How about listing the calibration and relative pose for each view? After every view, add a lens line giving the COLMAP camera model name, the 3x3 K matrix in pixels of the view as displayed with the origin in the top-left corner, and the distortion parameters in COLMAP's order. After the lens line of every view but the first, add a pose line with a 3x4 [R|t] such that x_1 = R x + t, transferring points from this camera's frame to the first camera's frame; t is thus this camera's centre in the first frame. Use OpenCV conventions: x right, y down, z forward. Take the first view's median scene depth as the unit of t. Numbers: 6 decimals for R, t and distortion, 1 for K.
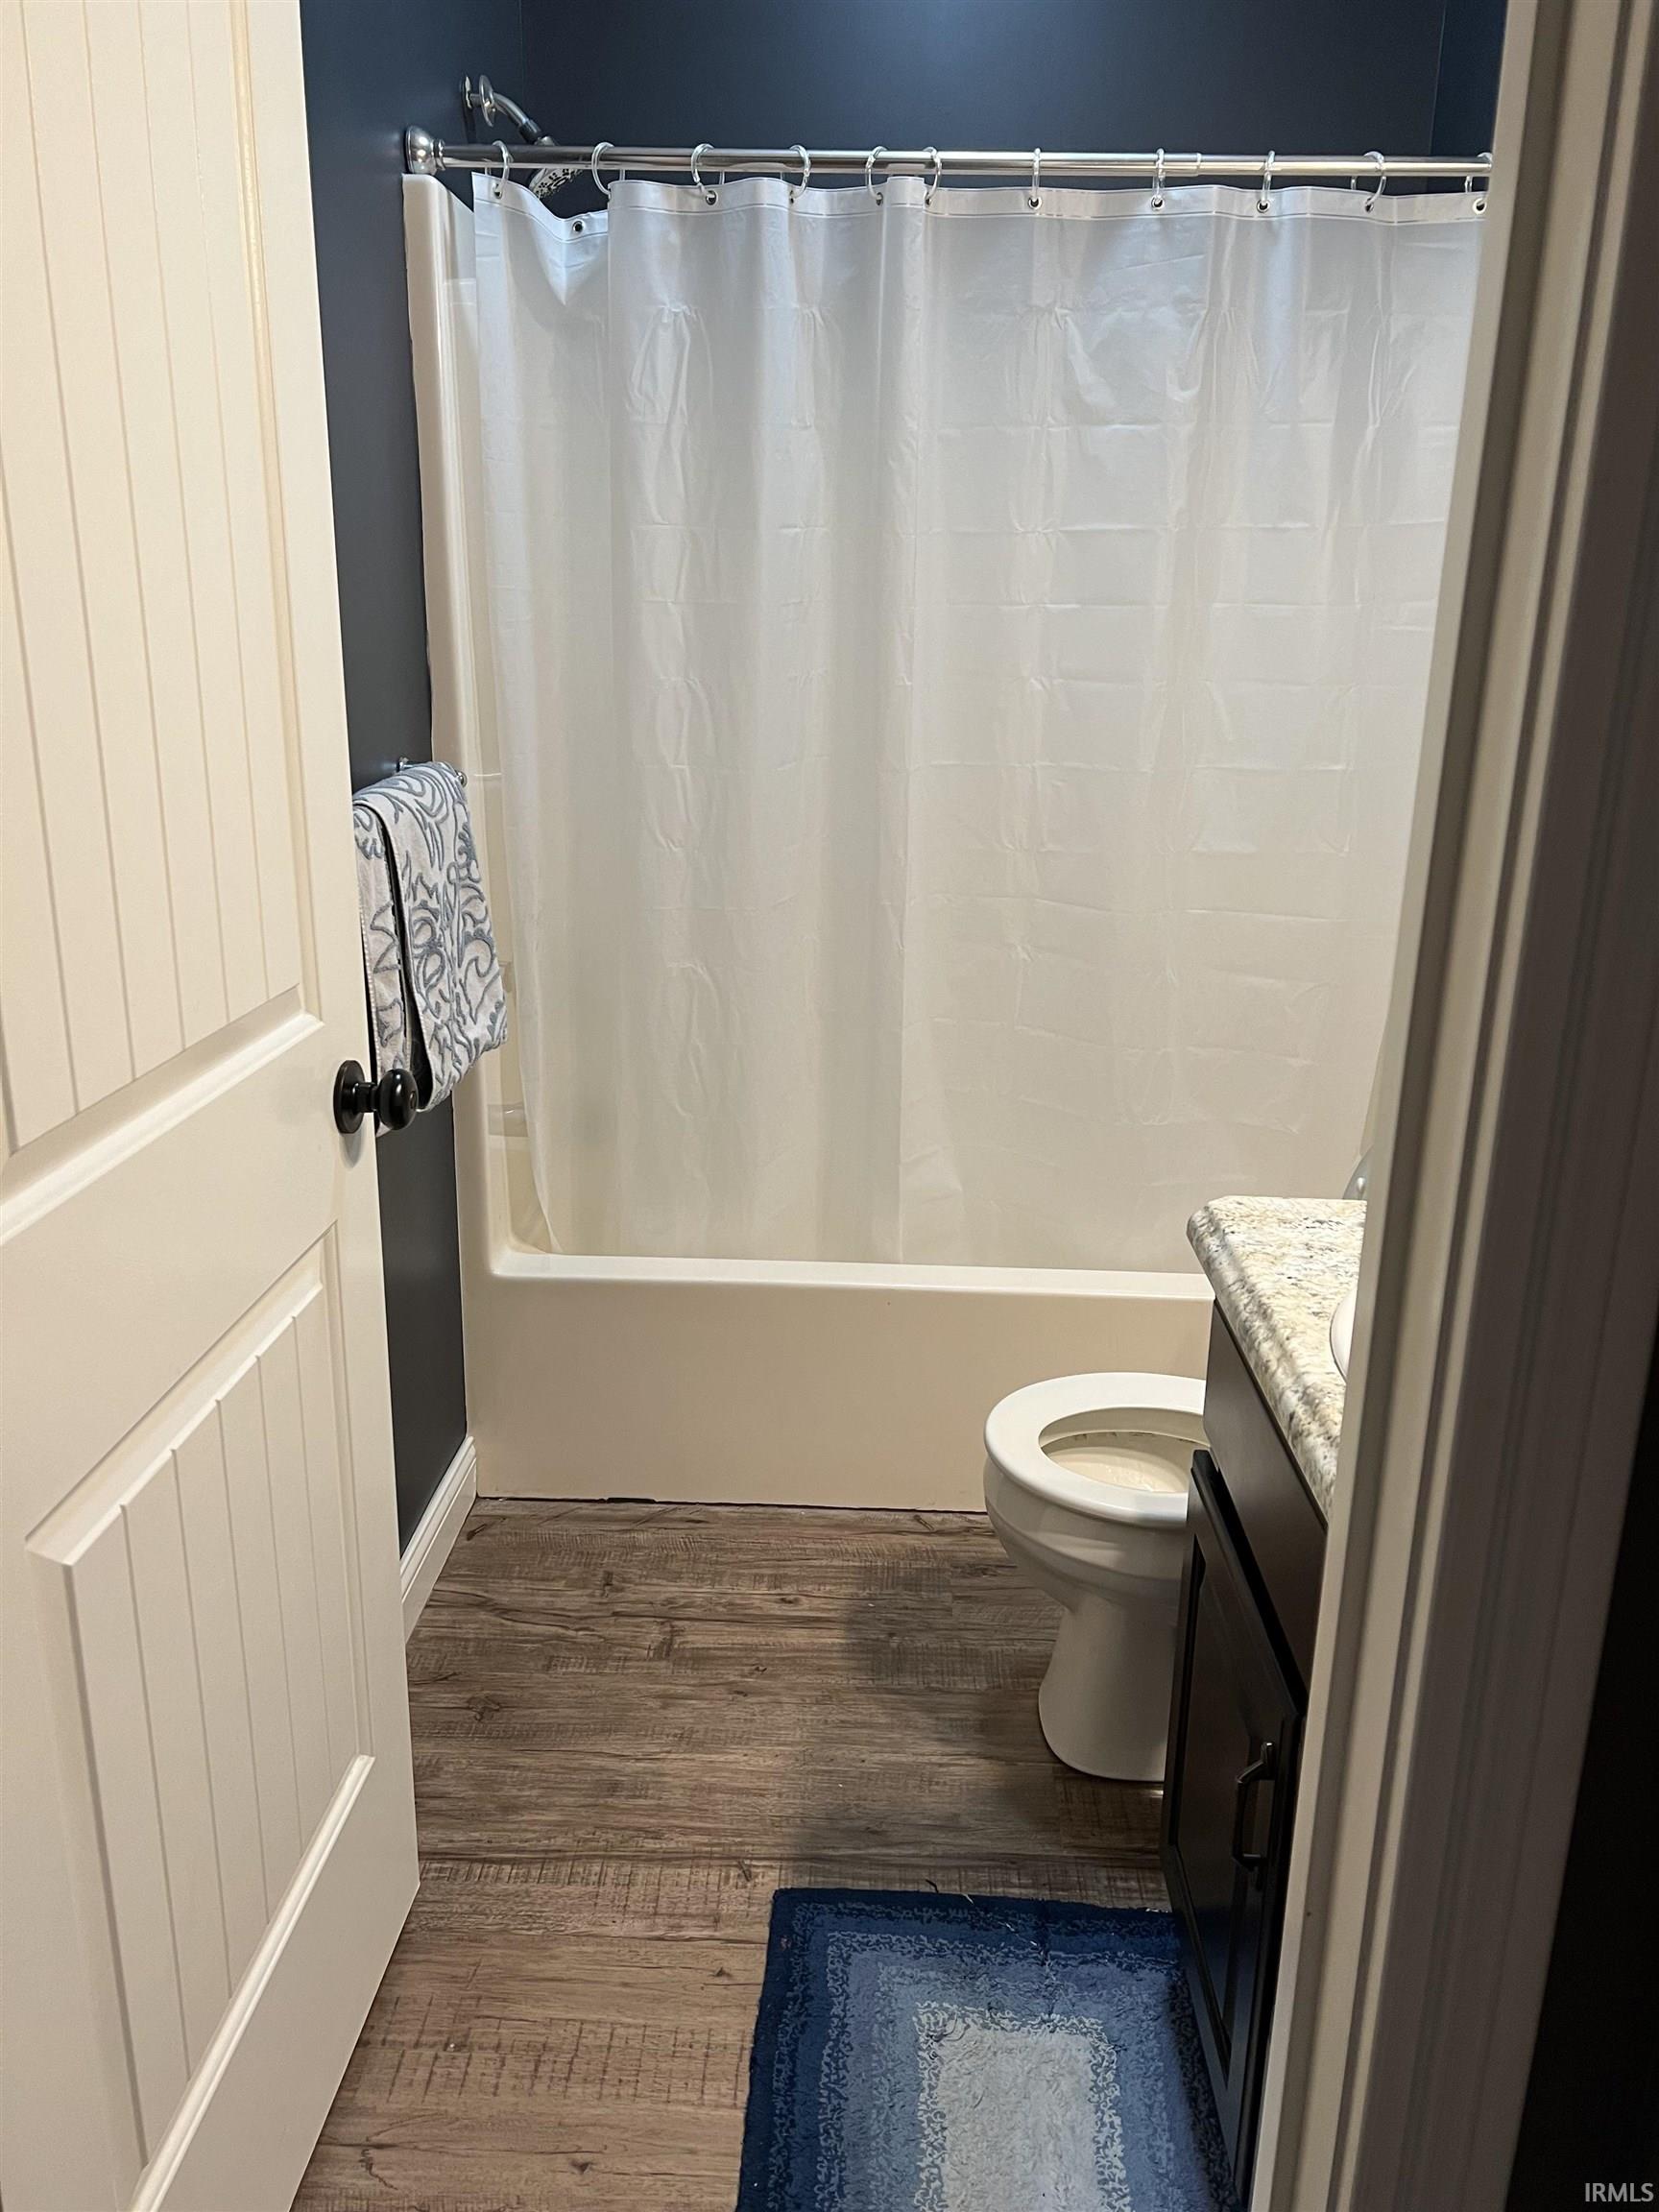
lens RADIAL K [[1686.0, 0, 830.1], [0, 1686.0, 1159.0], [0, 0, 1]] dist [0.075066, -0.059598]
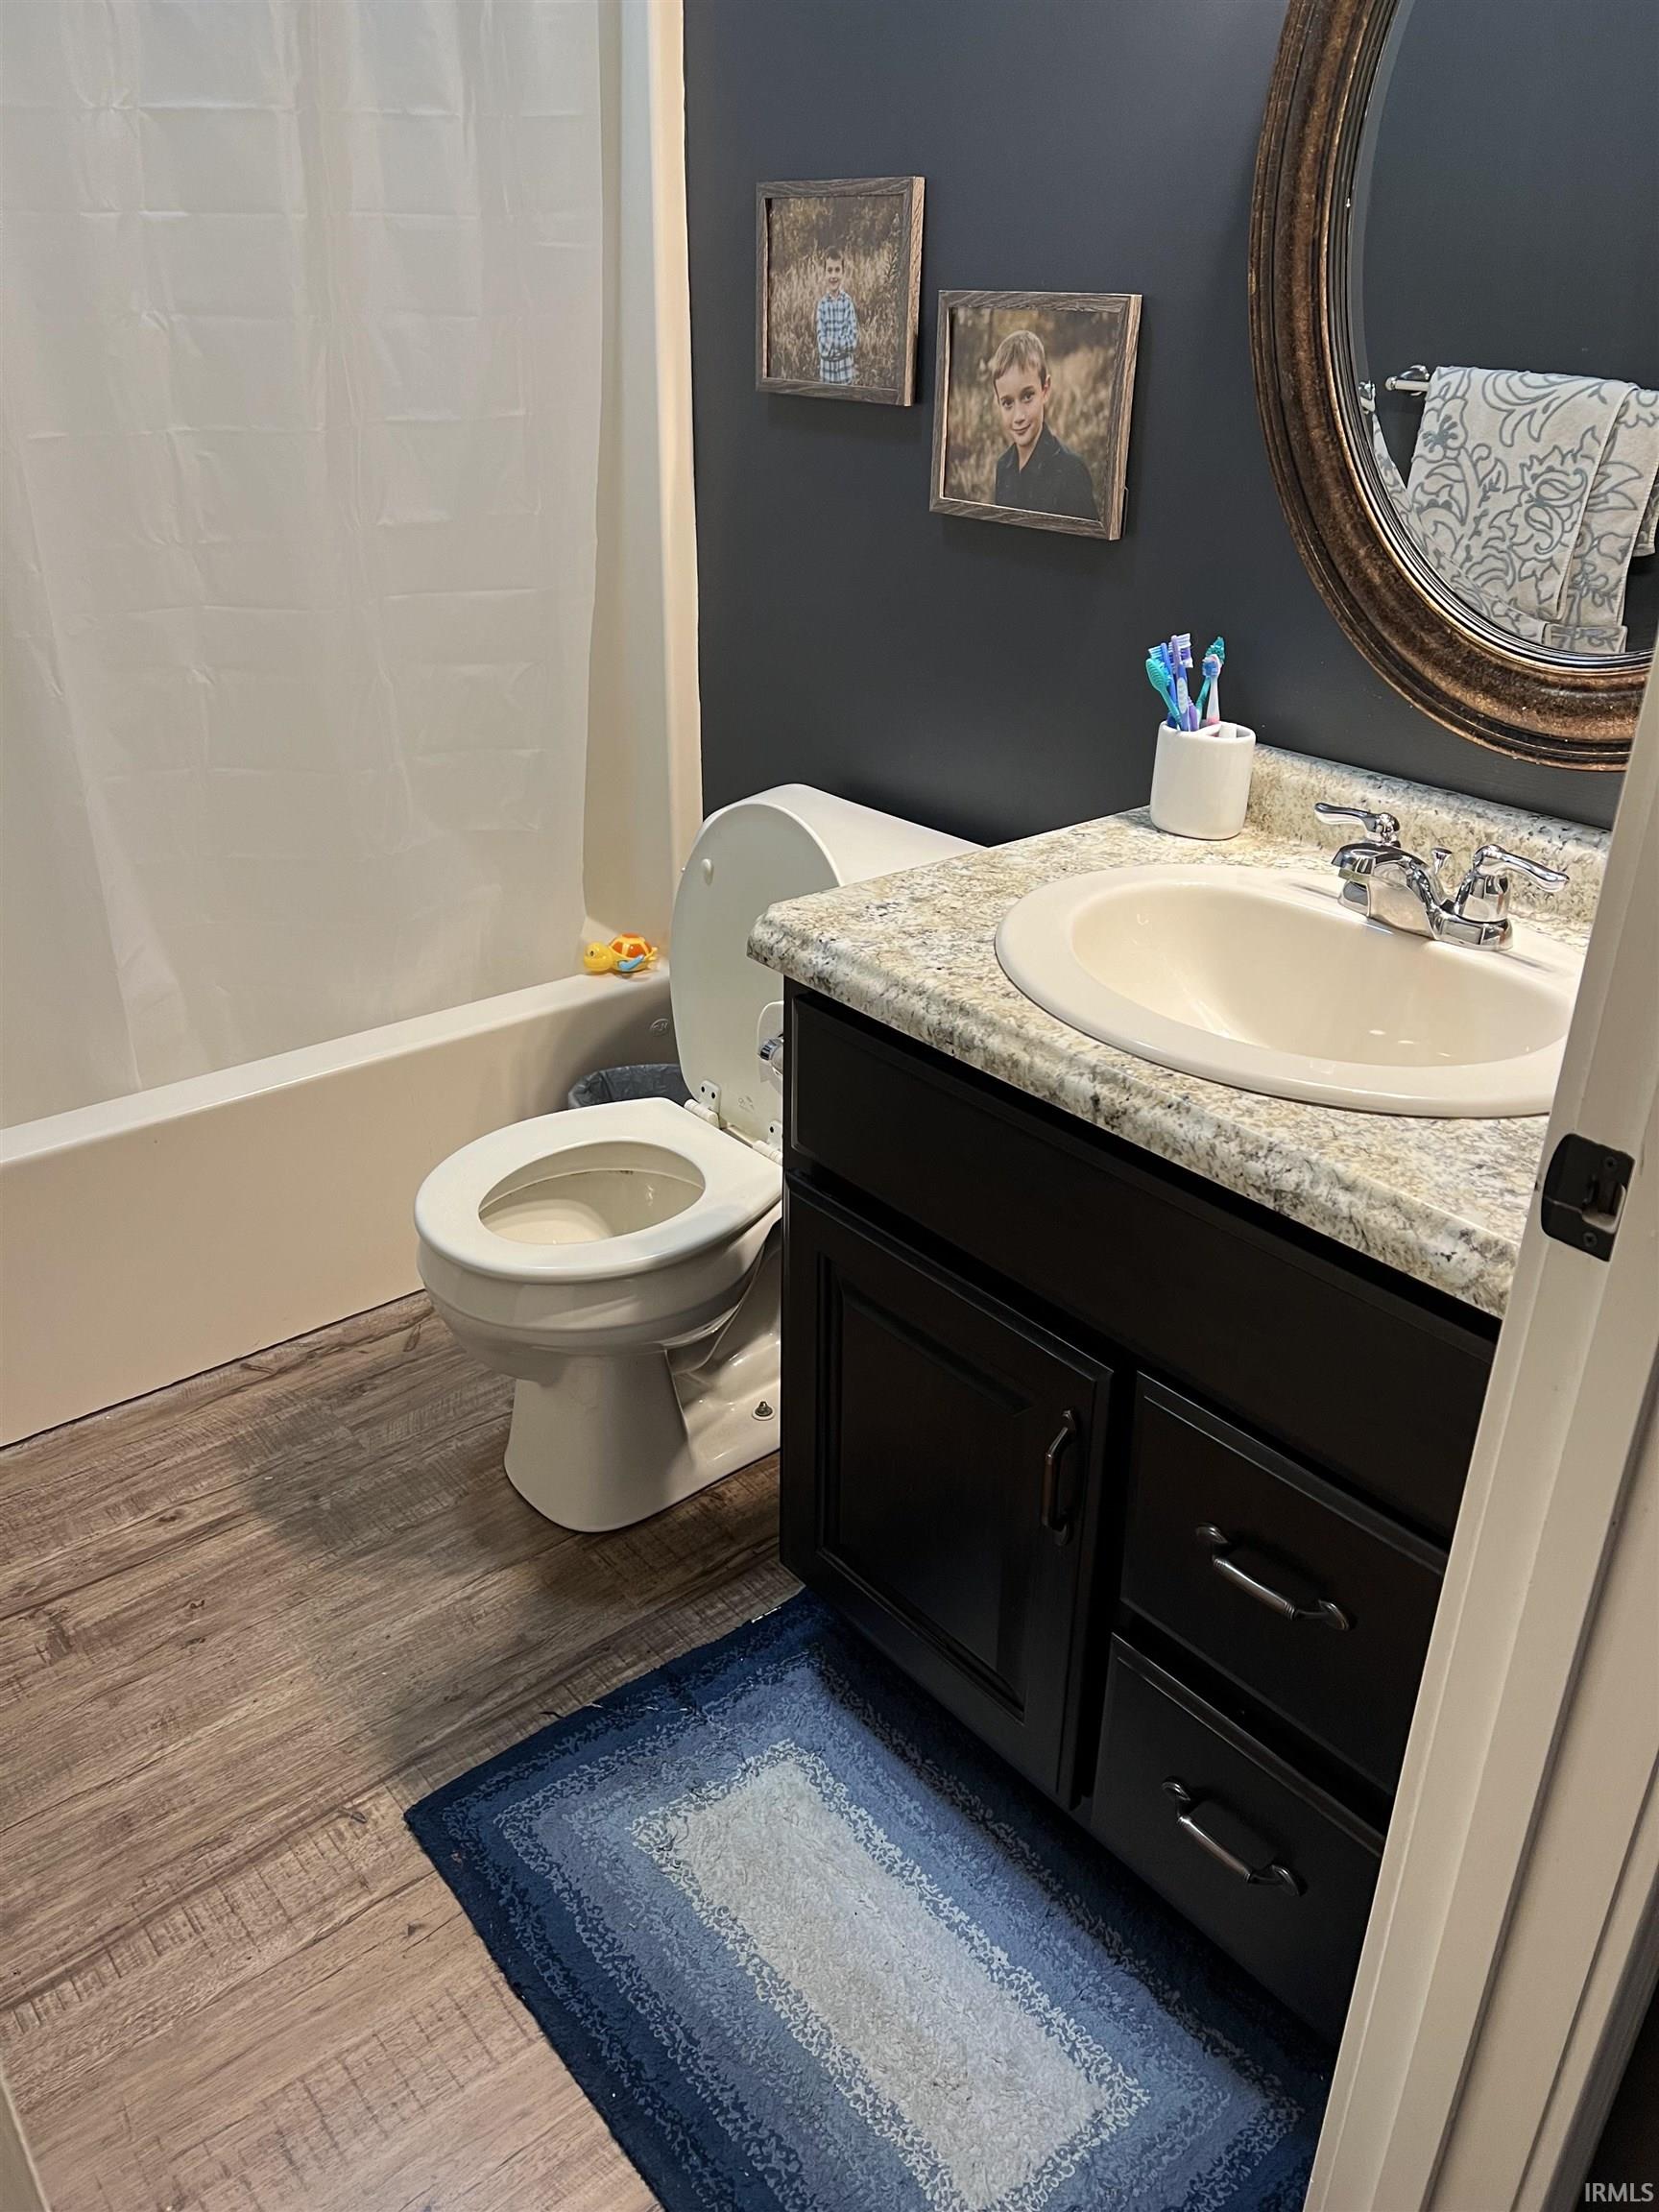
lens RADIAL K [[1686.0, 0, 836.2], [0, 1686.0, 1128.6], [0, 0, 1]] dist [0.075066, -0.059598]
pose [[0.749673, -0.314581, 0.582262, -0.261762], [0.211780, 0.947573, 0.239278, -0.062298], [-0.627009, -0.056069, 0.776992, 0.205813]]
